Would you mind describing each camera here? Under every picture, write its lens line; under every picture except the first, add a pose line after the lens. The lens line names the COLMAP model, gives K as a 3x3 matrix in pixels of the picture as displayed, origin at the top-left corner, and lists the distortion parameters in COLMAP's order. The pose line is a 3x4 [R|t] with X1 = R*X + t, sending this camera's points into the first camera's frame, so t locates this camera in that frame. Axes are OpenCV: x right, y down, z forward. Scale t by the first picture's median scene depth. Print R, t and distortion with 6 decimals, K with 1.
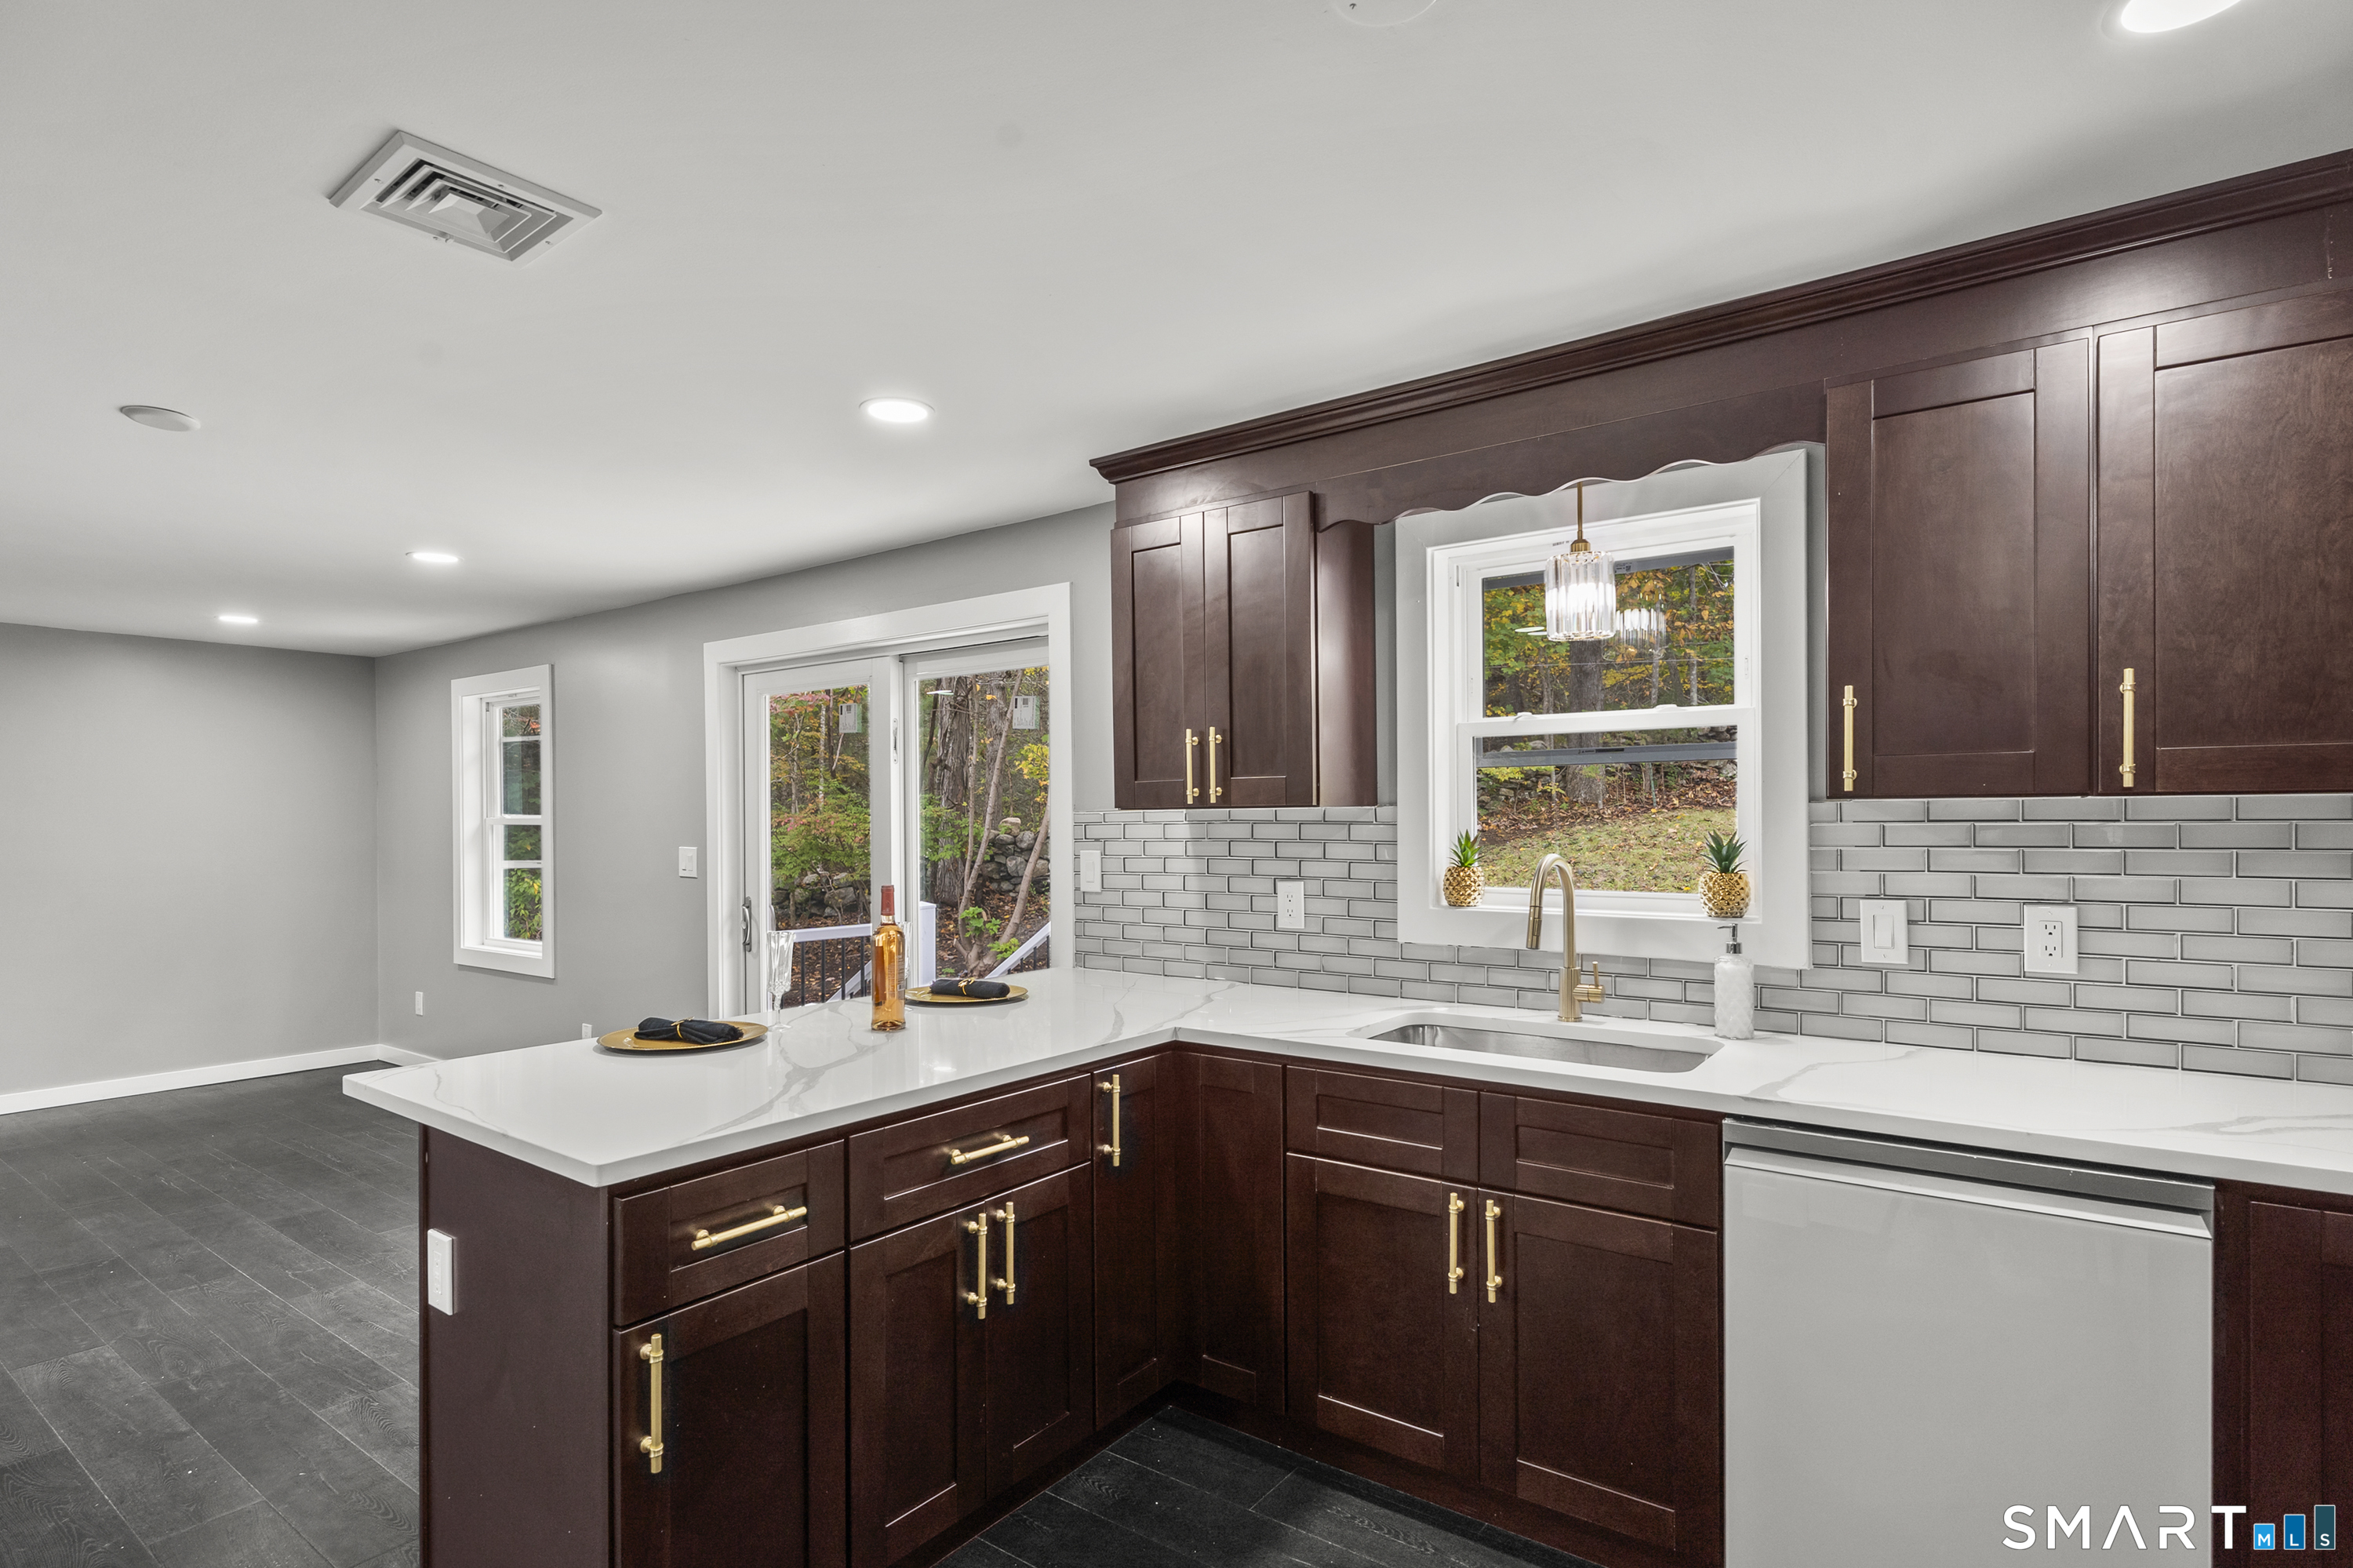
lens RADIAL K [[1179.0, 0, 1163.0], [0, 1179.0, 824.7], [0, 0, 1]] dist [-0.004433, 0.001303]
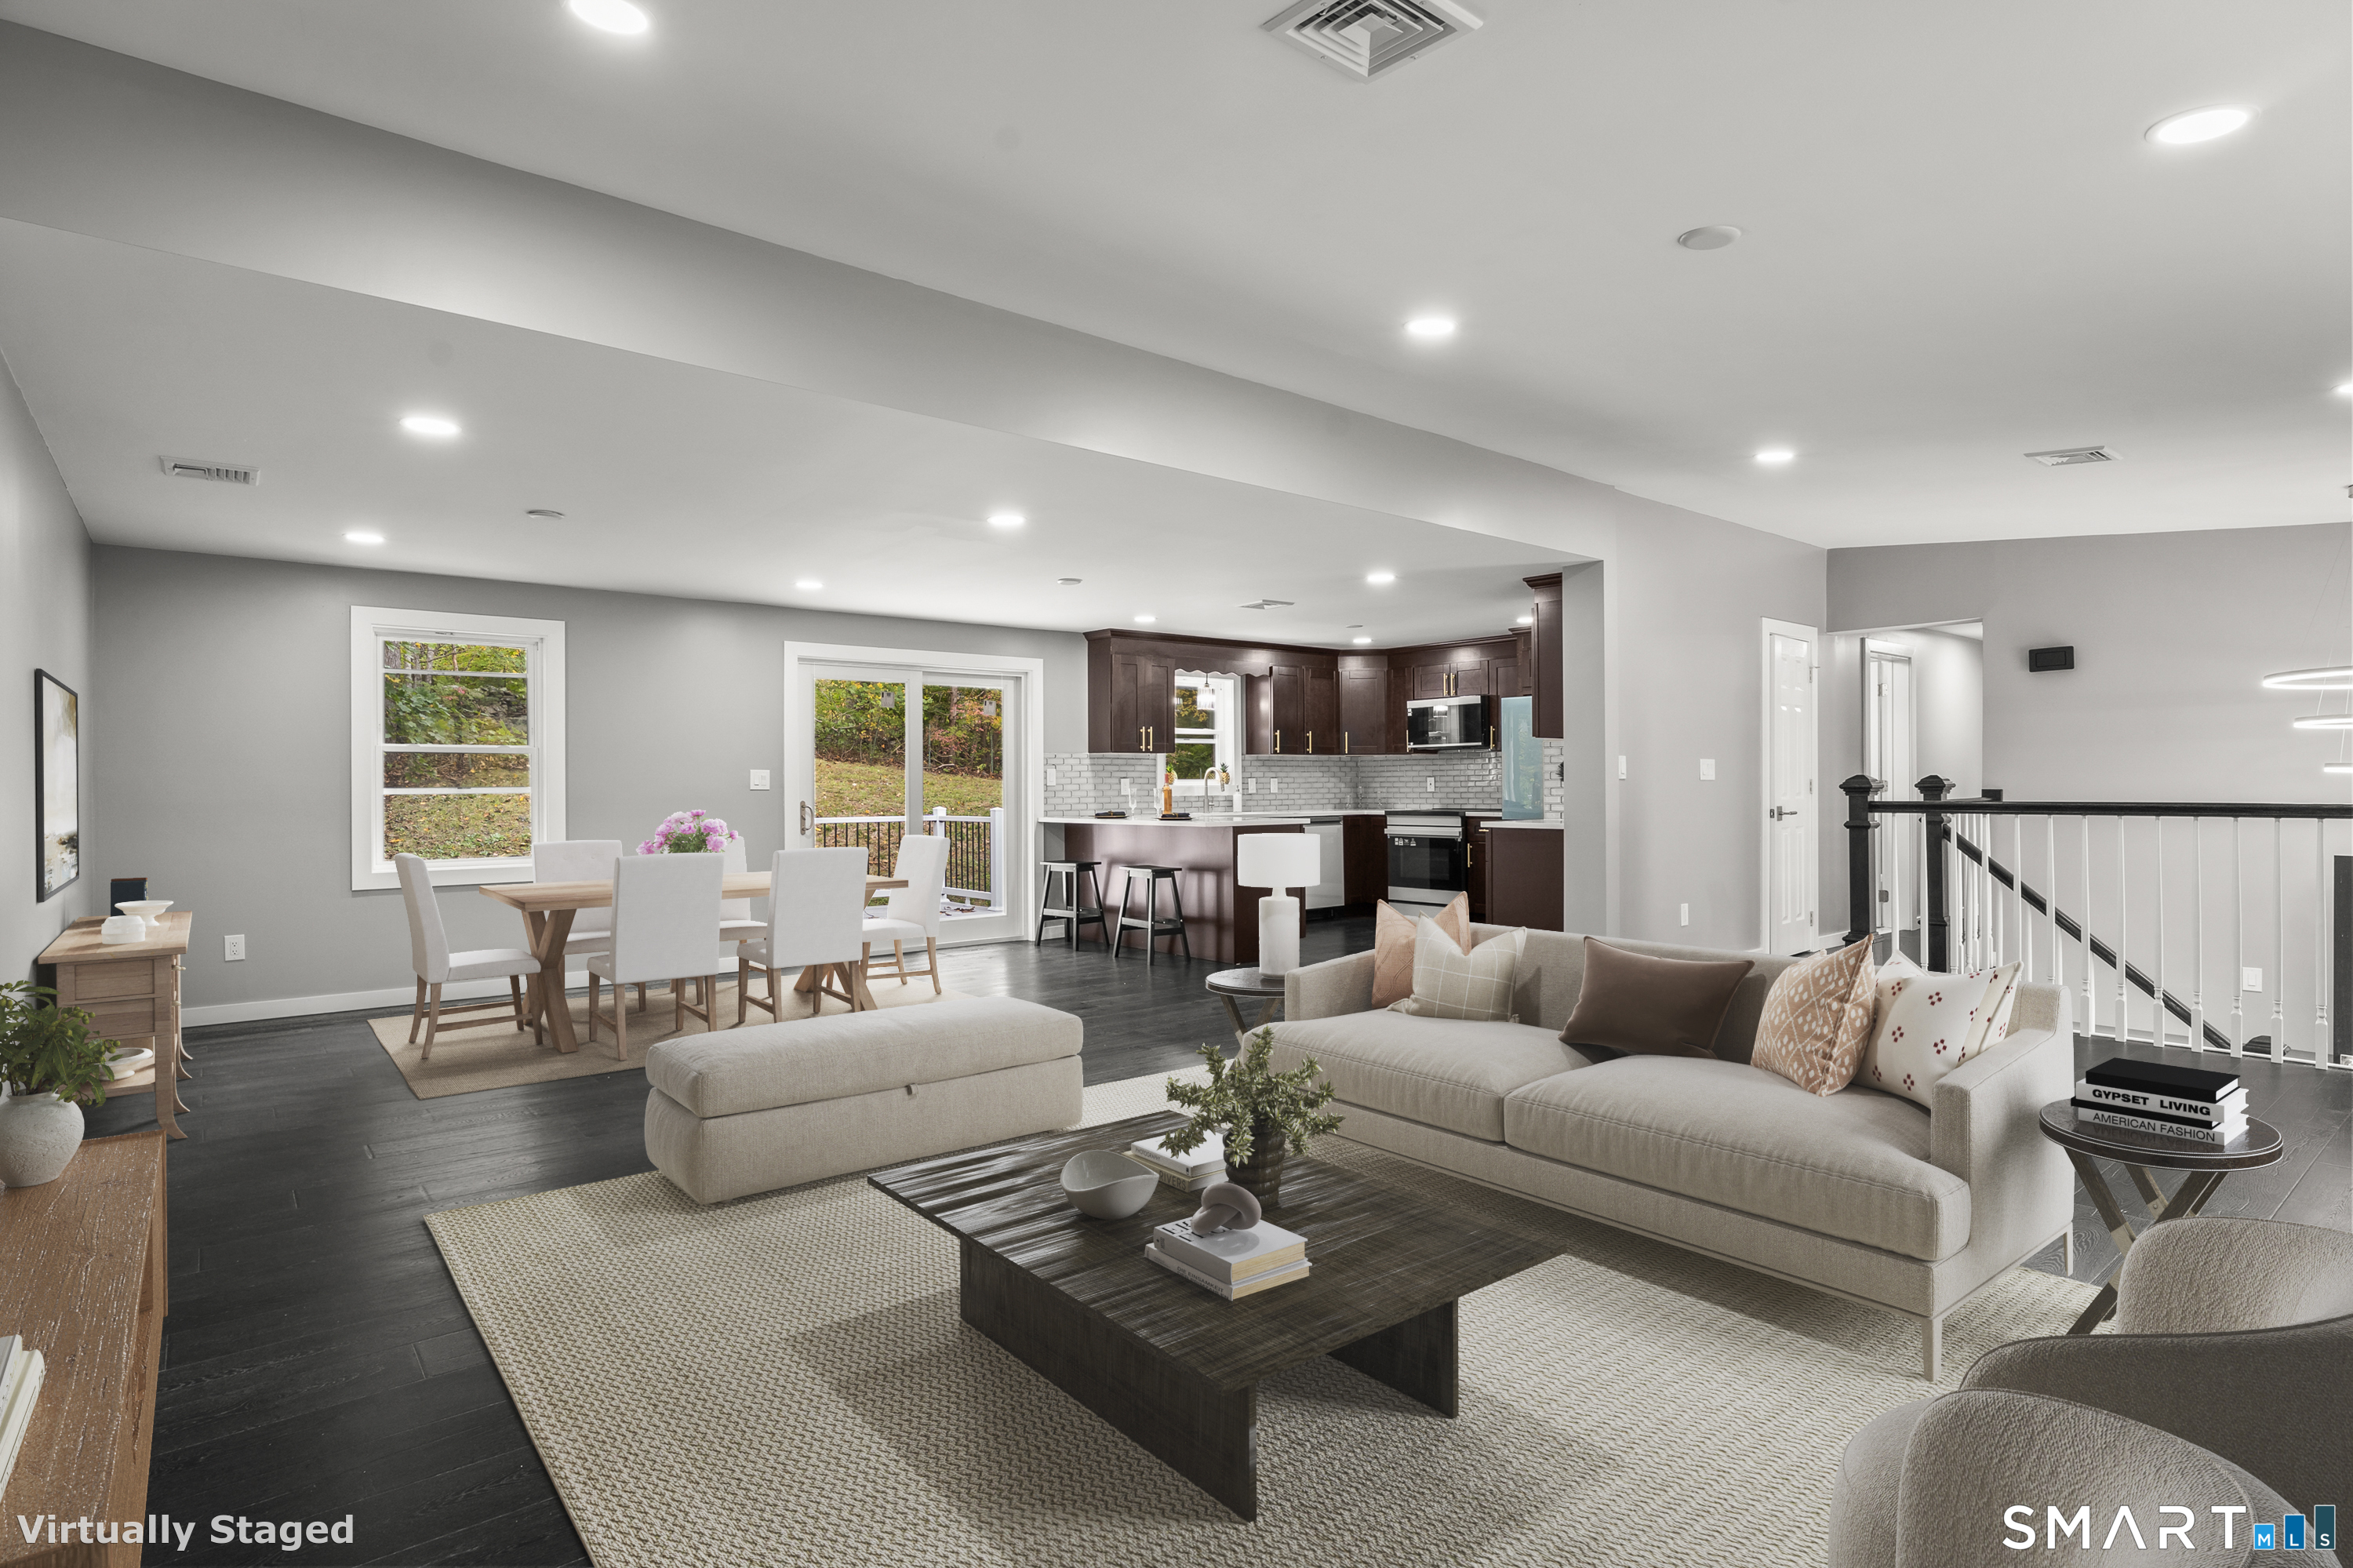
lens RADIAL K [[1160.6, 0, 1135.6], [0, 1160.6, 791.0], [0, 0, 1]] dist [-0.003314, -0.000332]
pose [[0.270461, -0.001756, 0.962729, -3.117139], [0.011751, 0.999930, -0.001478, 0.097001], [-0.962659, 0.011713, 0.270463, 0.219802]]
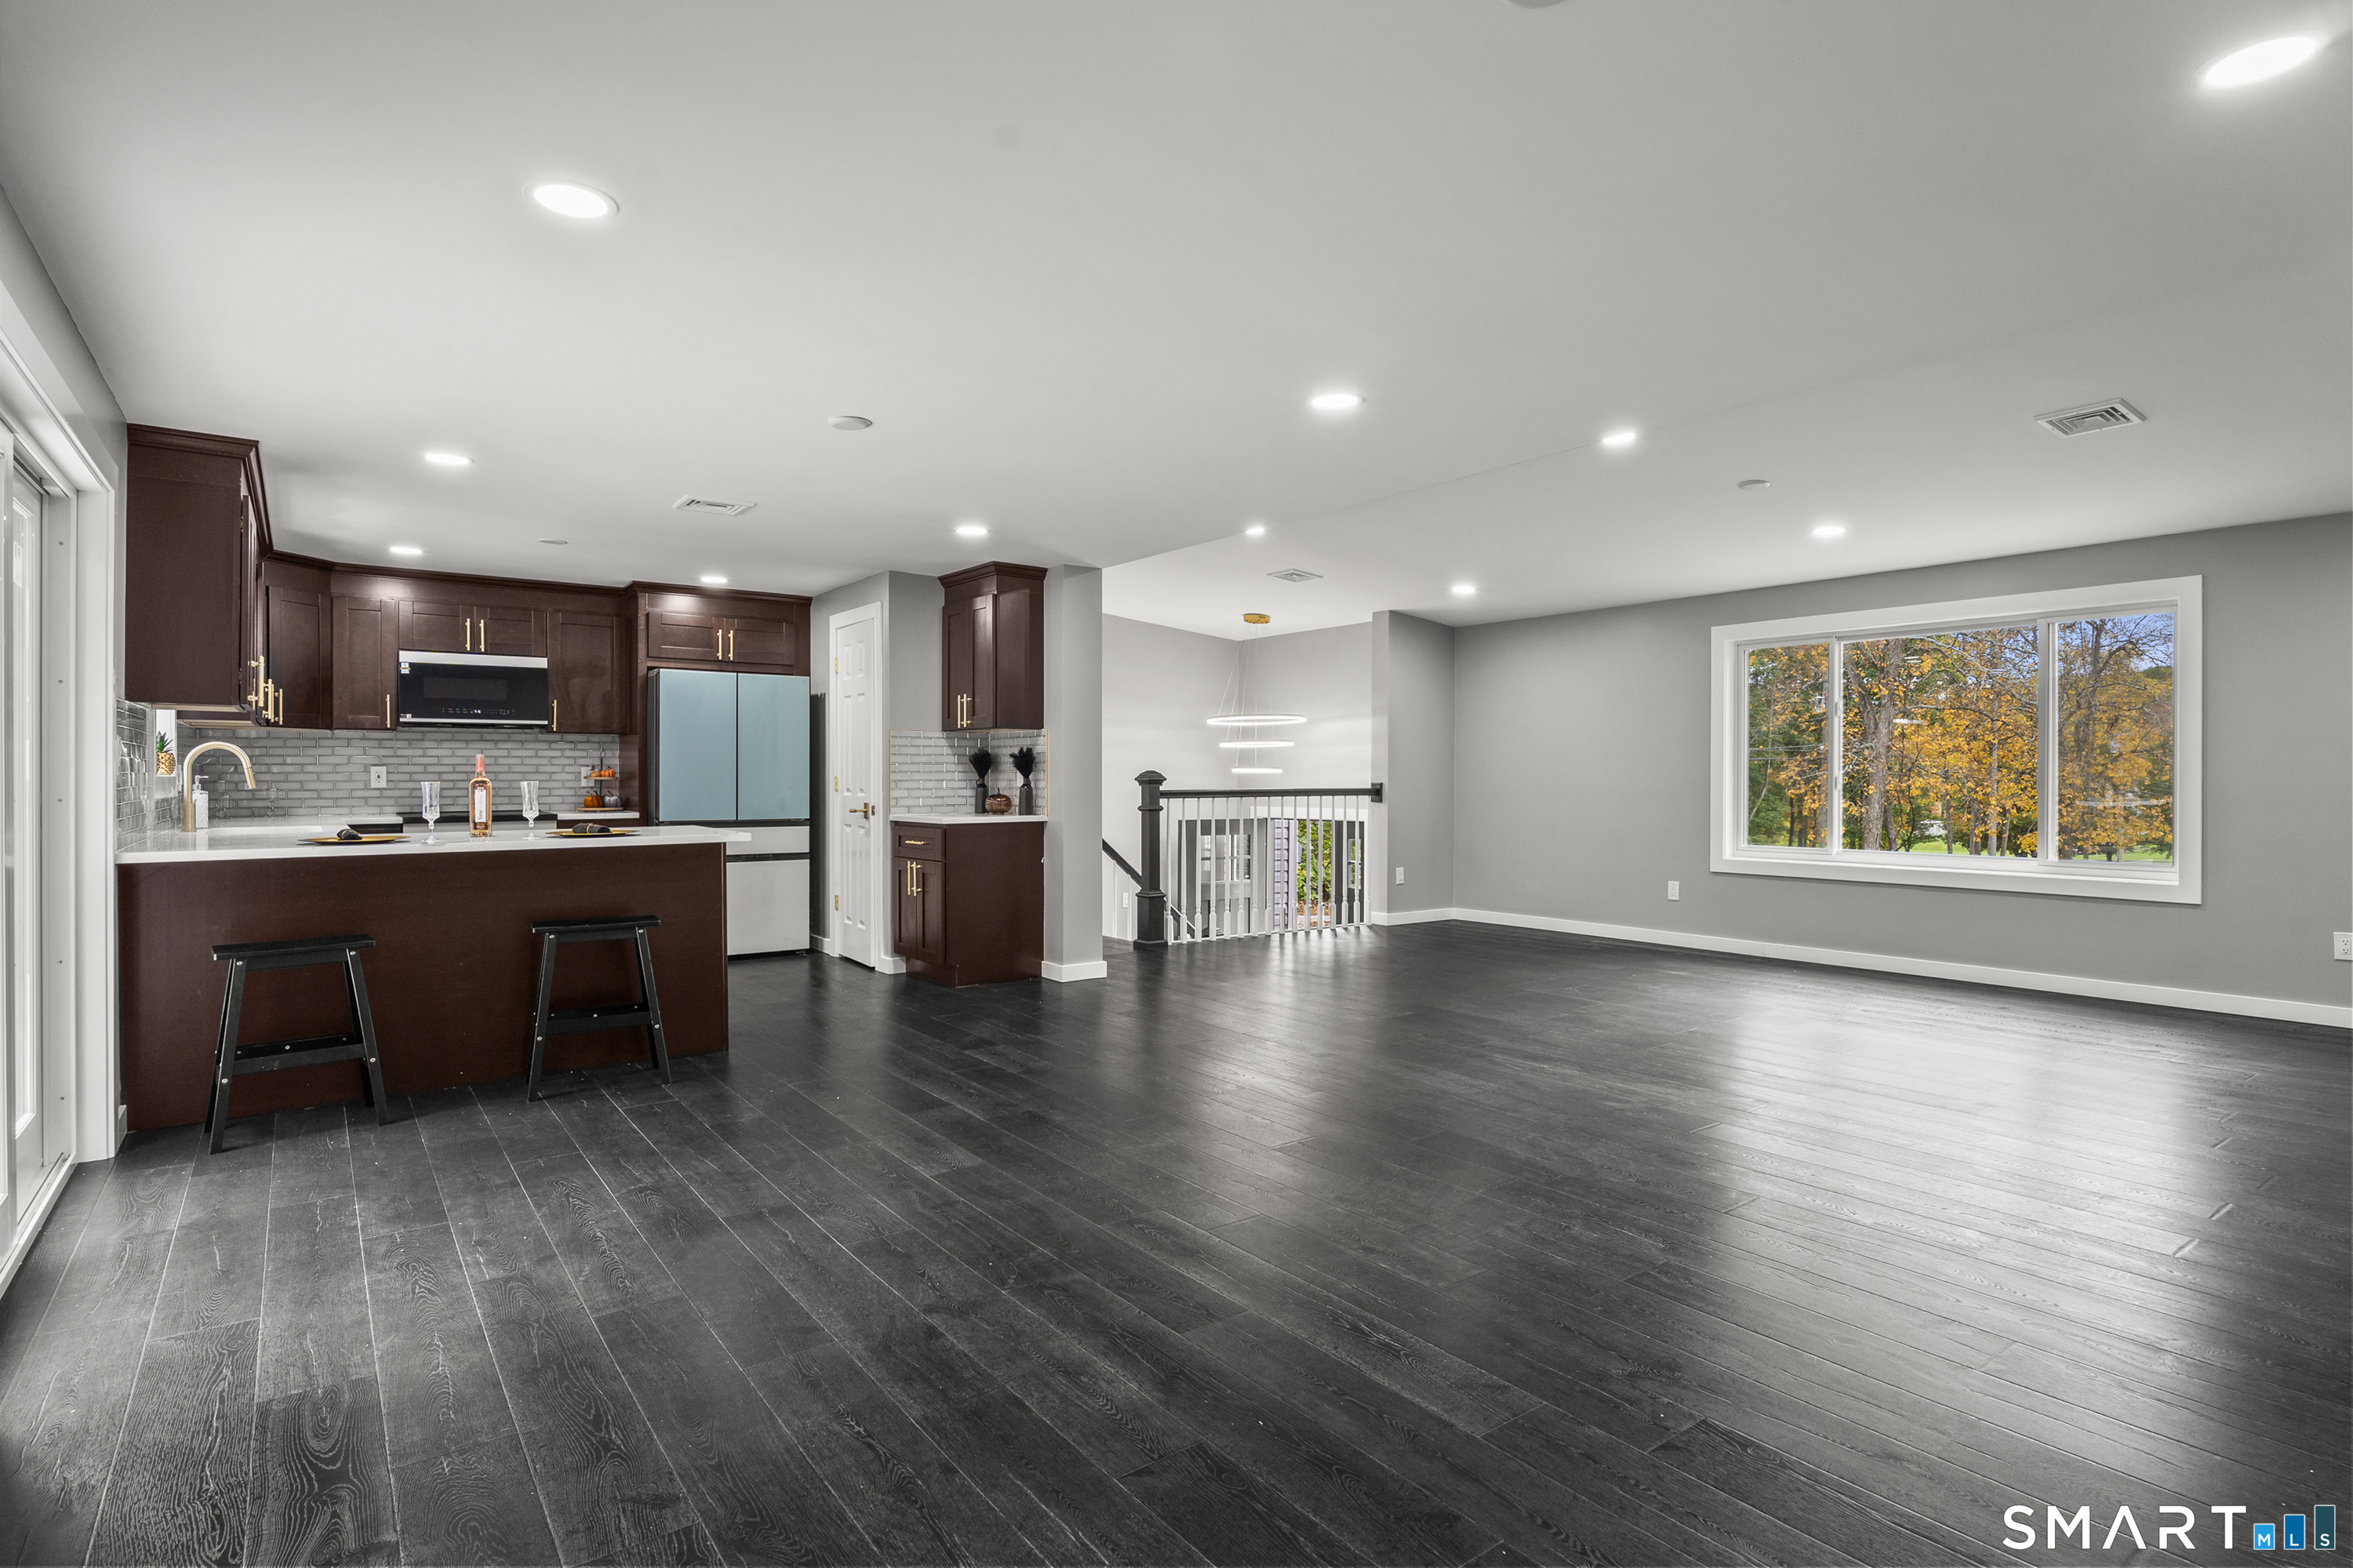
lens RADIAL K [[1160.6, 0, 1154.6], [0, 1160.6, 773.7], [0, 0, 1]] dist [-0.003314, -0.000332]
pose [[-0.954221, 0.006518, 0.299031, -1.596843], [0.007853, 0.999964, 0.003262, 0.078725], [-0.298999, 0.005461, -0.954238, 2.200123]]
